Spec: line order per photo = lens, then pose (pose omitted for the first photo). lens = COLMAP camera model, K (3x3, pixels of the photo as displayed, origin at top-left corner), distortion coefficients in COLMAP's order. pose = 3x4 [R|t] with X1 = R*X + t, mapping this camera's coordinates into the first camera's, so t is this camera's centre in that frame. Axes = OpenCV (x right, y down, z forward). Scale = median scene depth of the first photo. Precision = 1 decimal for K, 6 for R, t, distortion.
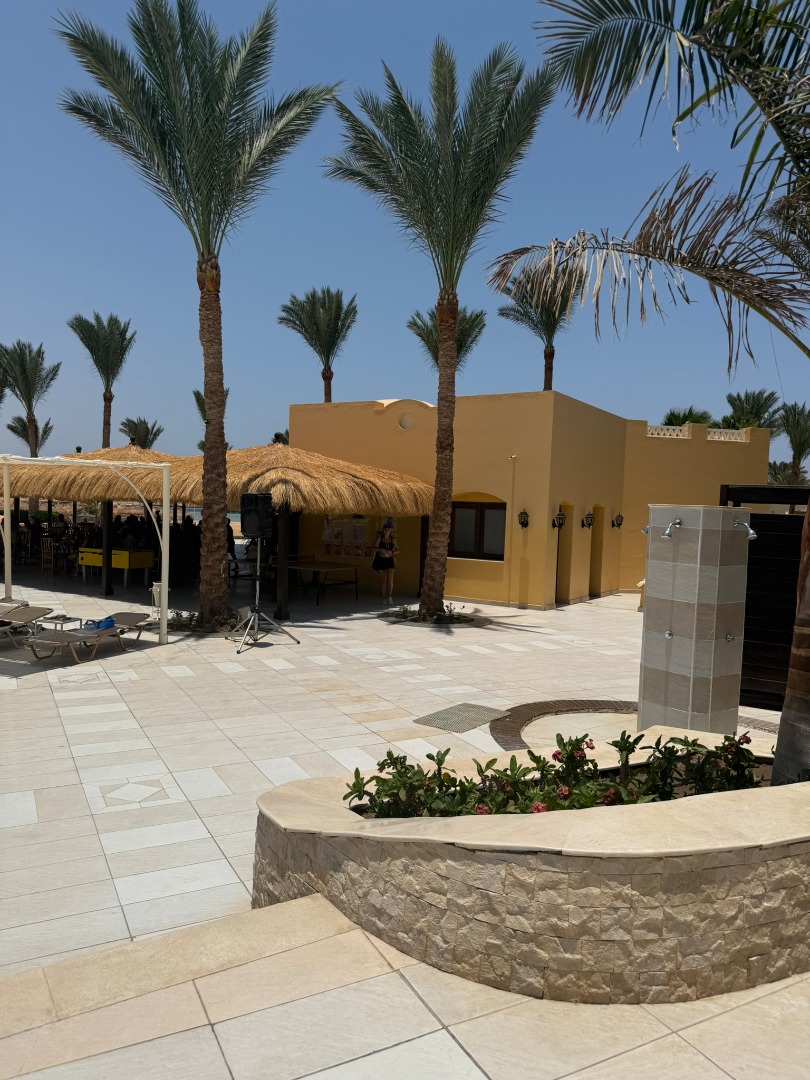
lens RADIAL K [[764.7, 0, 404.1], [0, 764.7, 541.4], [0, 0, 1]] dist [-0.007415, 0.000401]
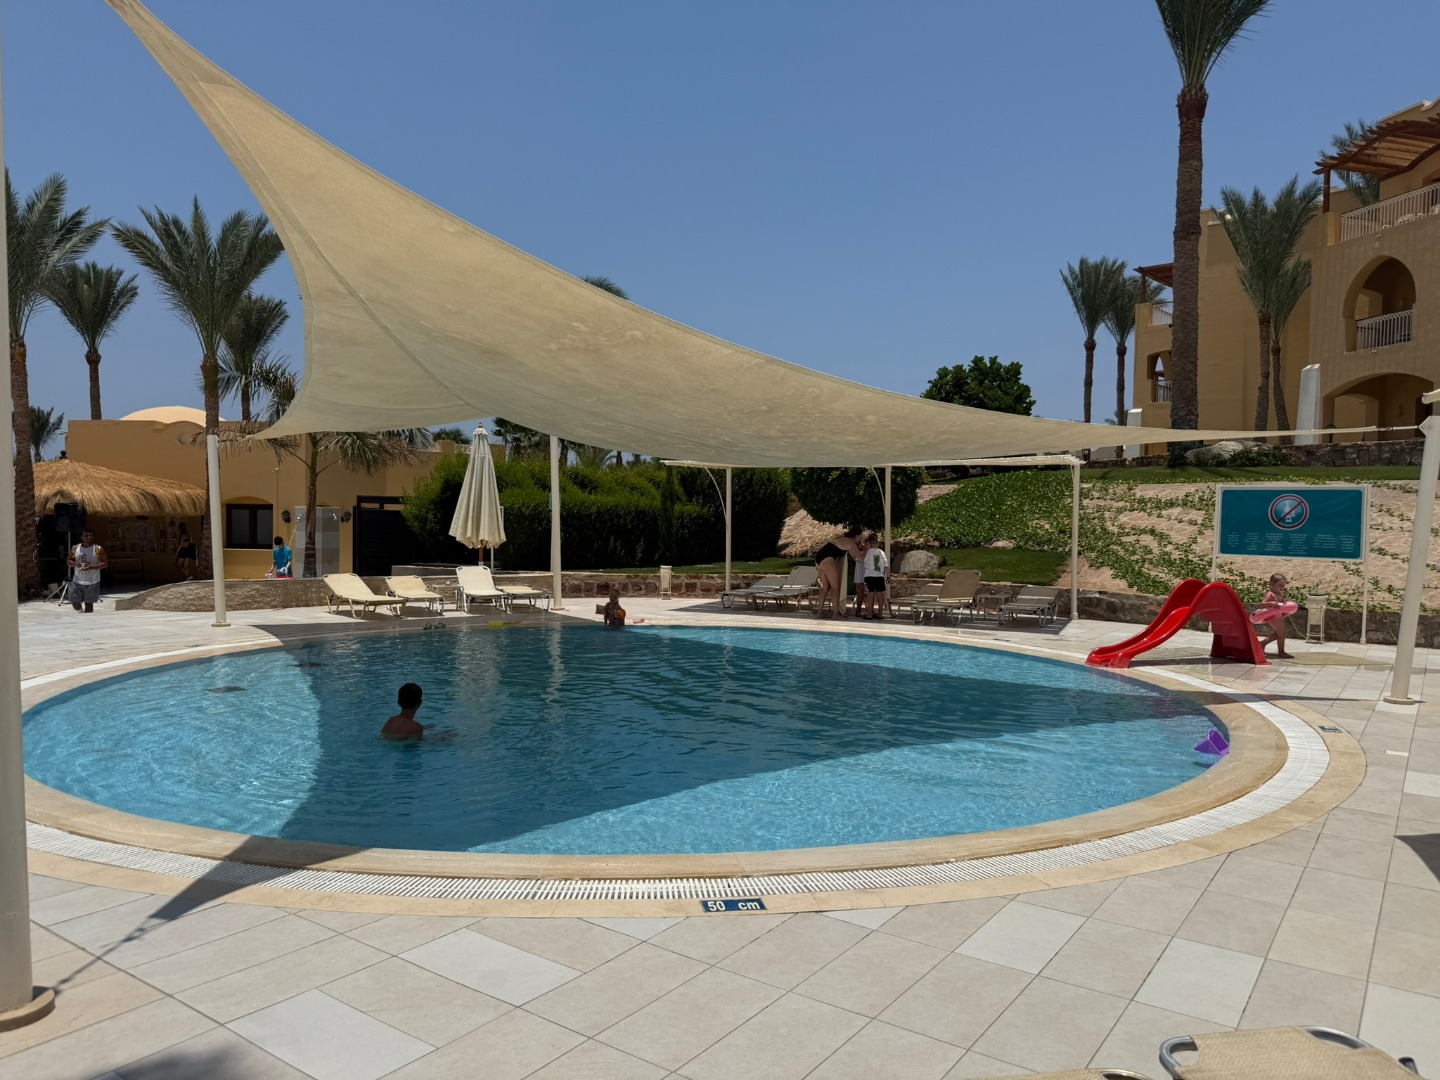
lens RADIAL K [[1019.6, 0, 723.0], [0, 1019.6, 533.9], [0, 0, 1]] dist [-0.007415, 0.000401]
pose [[0.895399, -0.034700, 0.443910, 0.050525], [0.041560, 0.999120, -0.005728, 0.042700], [-0.443320, 0.023577, 0.896053, -0.911593]]
